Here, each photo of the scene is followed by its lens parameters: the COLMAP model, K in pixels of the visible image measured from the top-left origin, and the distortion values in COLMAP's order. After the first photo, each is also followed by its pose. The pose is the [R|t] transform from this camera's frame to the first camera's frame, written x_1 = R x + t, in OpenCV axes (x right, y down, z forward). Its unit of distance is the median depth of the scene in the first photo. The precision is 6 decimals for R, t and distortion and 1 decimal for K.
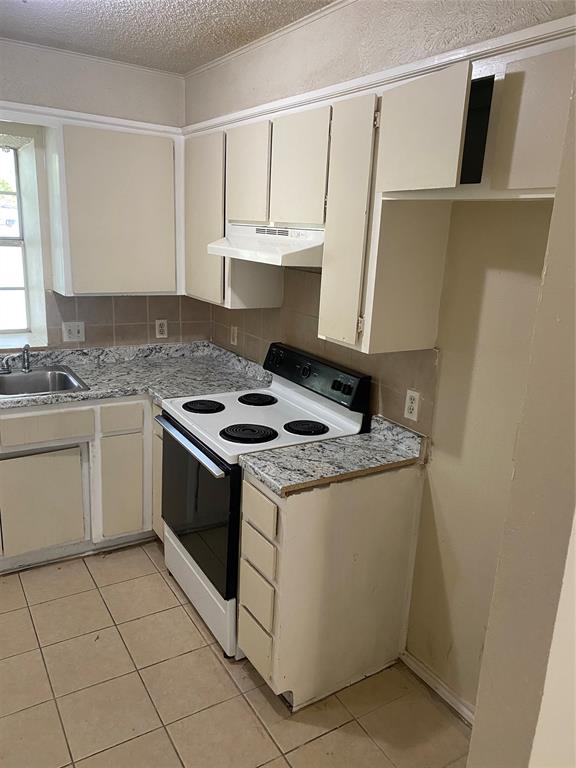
lens RADIAL K [[573.6, 0, 293.7], [0, 573.6, 383.7], [0, 0, 1]] dist [0.007800, 0.000429]
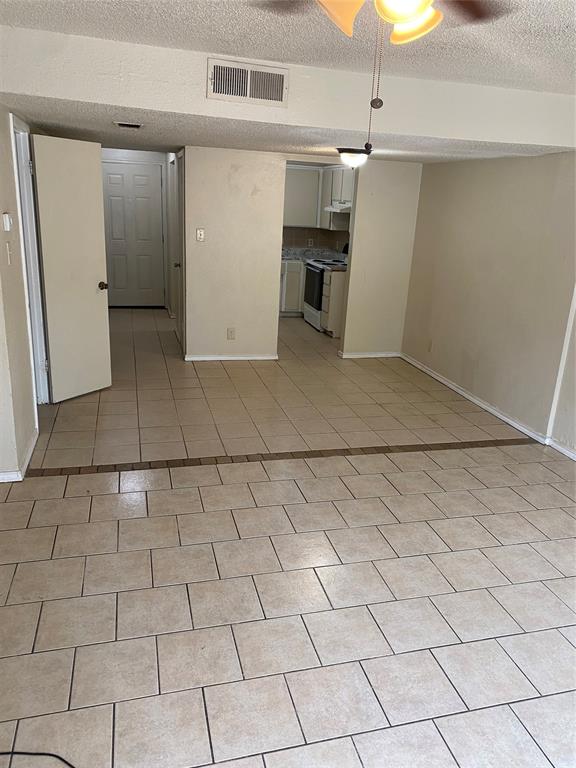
lens RADIAL K [[573.6, 0, 293.7], [0, 573.6, 383.7], [0, 0, 1]] dist [0.007800, 0.000429]
pose [[0.954187, 0.086314, -0.286492, 0.663835], [-0.077043, 0.996078, 0.043501, 0.584130], [0.289123, -0.019436, 0.957095, -2.041168]]
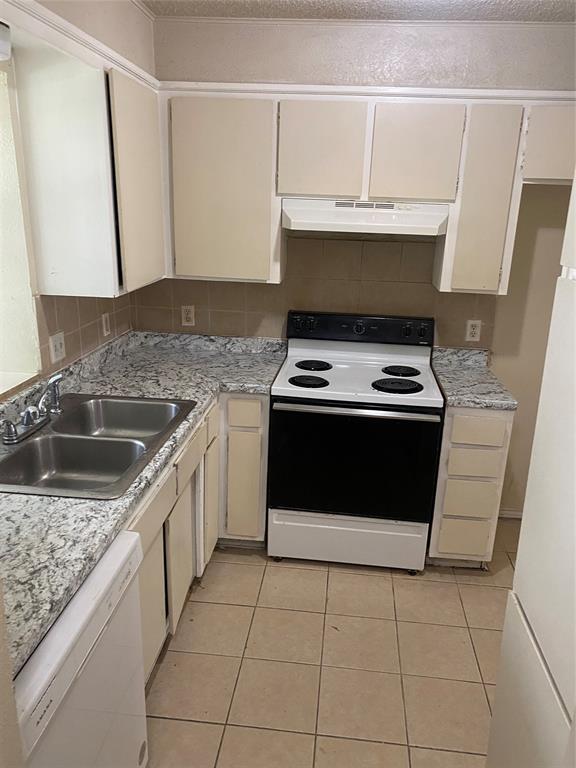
lens RADIAL K [[588.8, 0, 288.0], [0, 588.8, 384.0], [0, 0, 1]] dist [-0.001229, -0.000540]
pose [[0.620510, -0.263862, 0.738474, -0.977954], [0.200567, 0.963771, 0.175833, -0.150905], [-0.758116, 0.039007, 0.650952, 0.362061]]
